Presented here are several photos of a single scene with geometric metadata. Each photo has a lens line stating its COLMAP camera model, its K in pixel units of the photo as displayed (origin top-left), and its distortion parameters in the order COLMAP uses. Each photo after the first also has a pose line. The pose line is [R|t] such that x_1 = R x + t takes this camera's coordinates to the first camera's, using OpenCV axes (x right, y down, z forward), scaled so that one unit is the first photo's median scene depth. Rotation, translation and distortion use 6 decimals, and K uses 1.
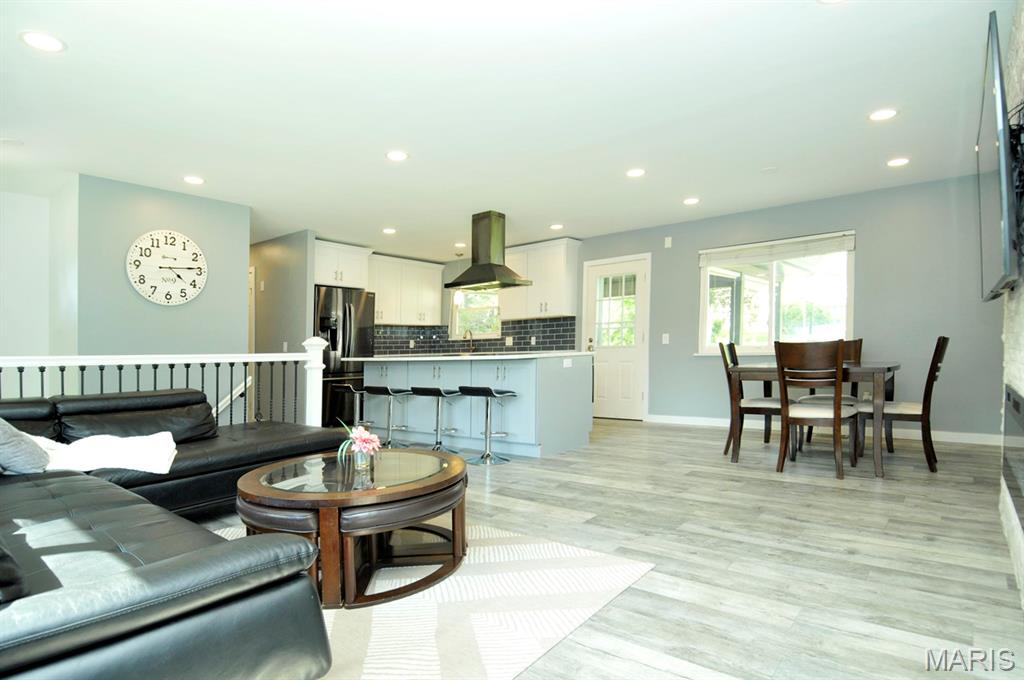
lens RADIAL K [[517.8, 0, 494.4], [0, 517.8, 425.3], [0, 0, 1]] dist [0.042779, 0.000106]
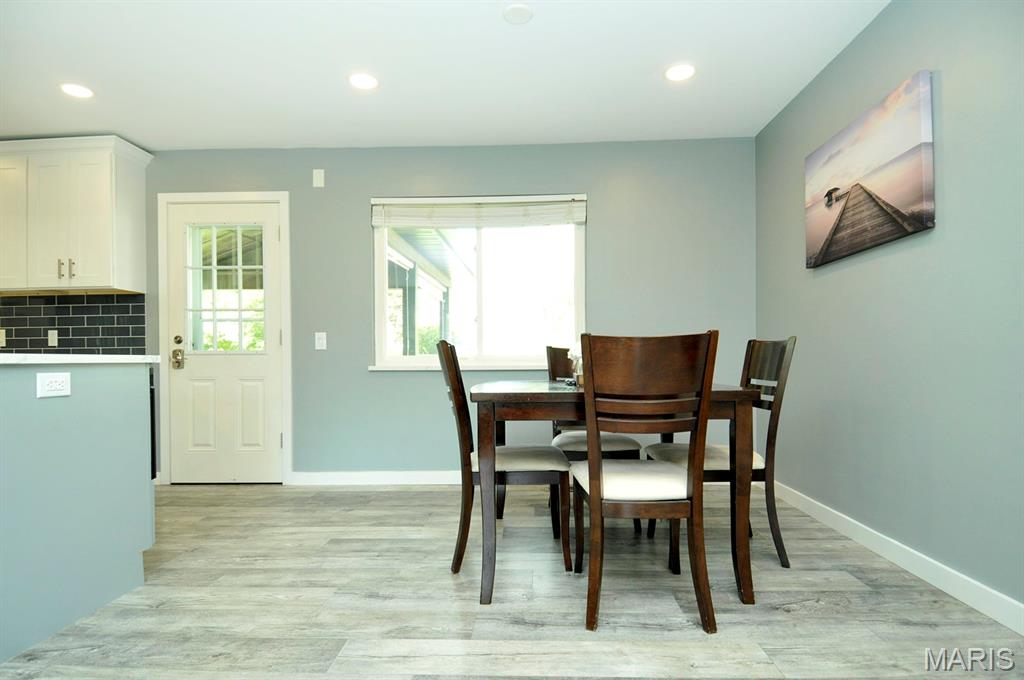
lens RADIAL K [[533.6, 0, 515.5], [0, 533.6, 359.7], [0, 0, 1]] dist [0.043869, -0.050131]
pose [[0.780398, 0.020039, 0.624962, 0.166243], [0.078628, 0.988408, -0.129877, -0.066457], [-0.620319, 0.150495, 0.769776, 0.541703]]
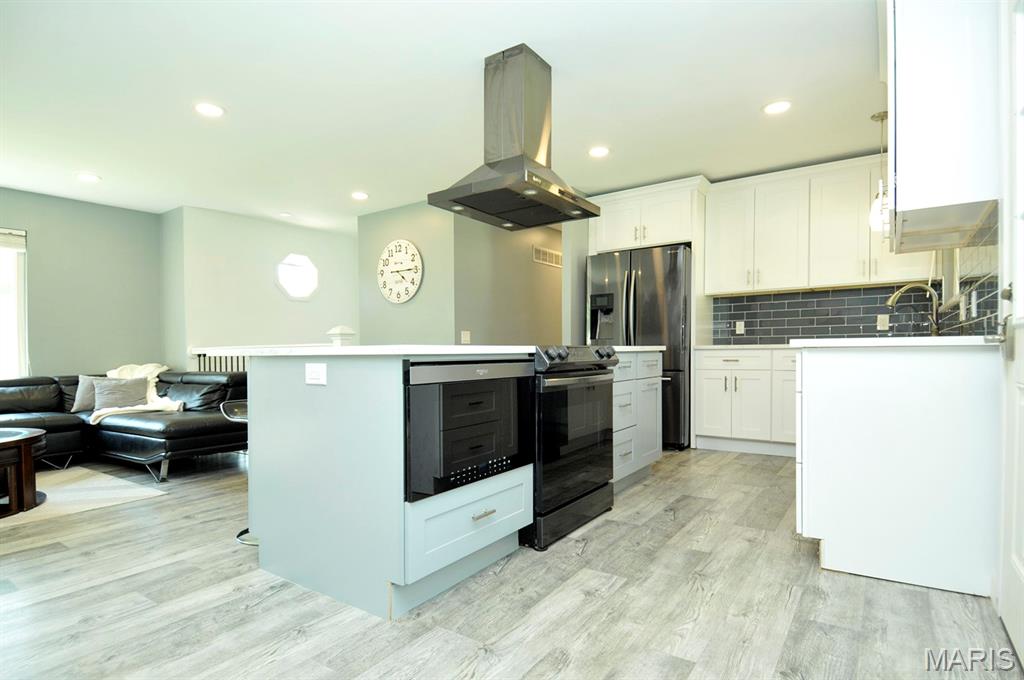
lens RADIAL K [[533.6, 0, 515.5], [0, 533.6, 359.7], [0, 0, 1]] dist [0.043869, -0.050131]
pose [[0.114732, 0.037289, -0.992696, 0.599076], [-0.133929, 0.990753, 0.021737, -0.167162], [0.984327, 0.130457, 0.118665, 1.152353]]
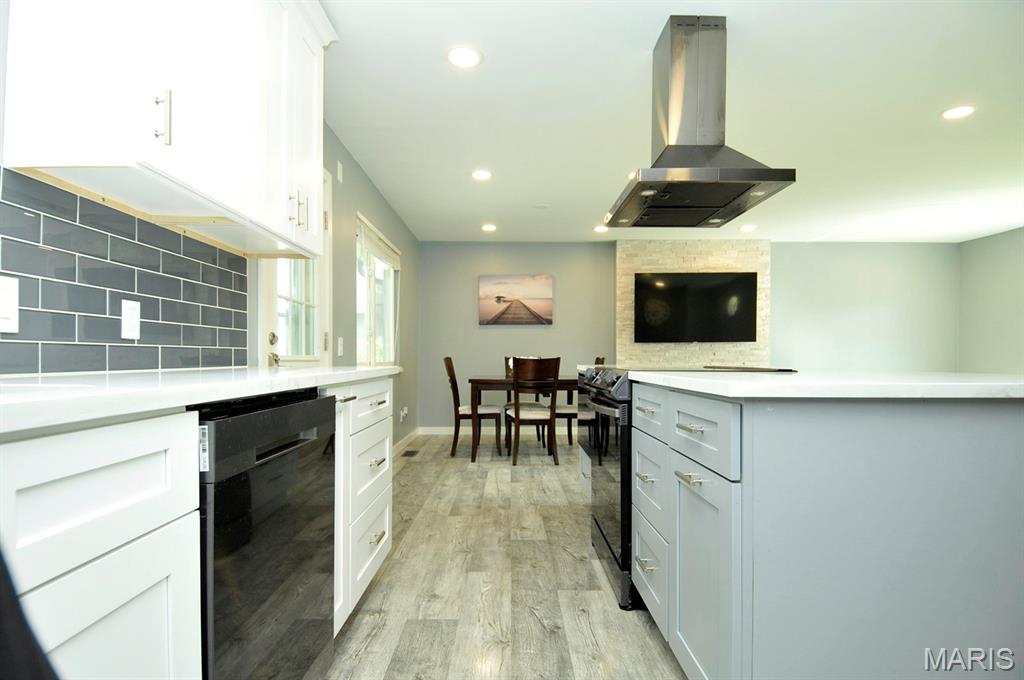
lens RADIAL K [[541.8, 0, 508.0], [0, 541.8, 351.6], [0, 0, 1]] dist [0.048730, -0.054846]
pose [[-0.651195, 0.033118, 0.758188, -0.313862], [0.123250, 0.990400, 0.062596, -0.240537], [-0.748836, 0.134209, -0.649025, 1.704173]]
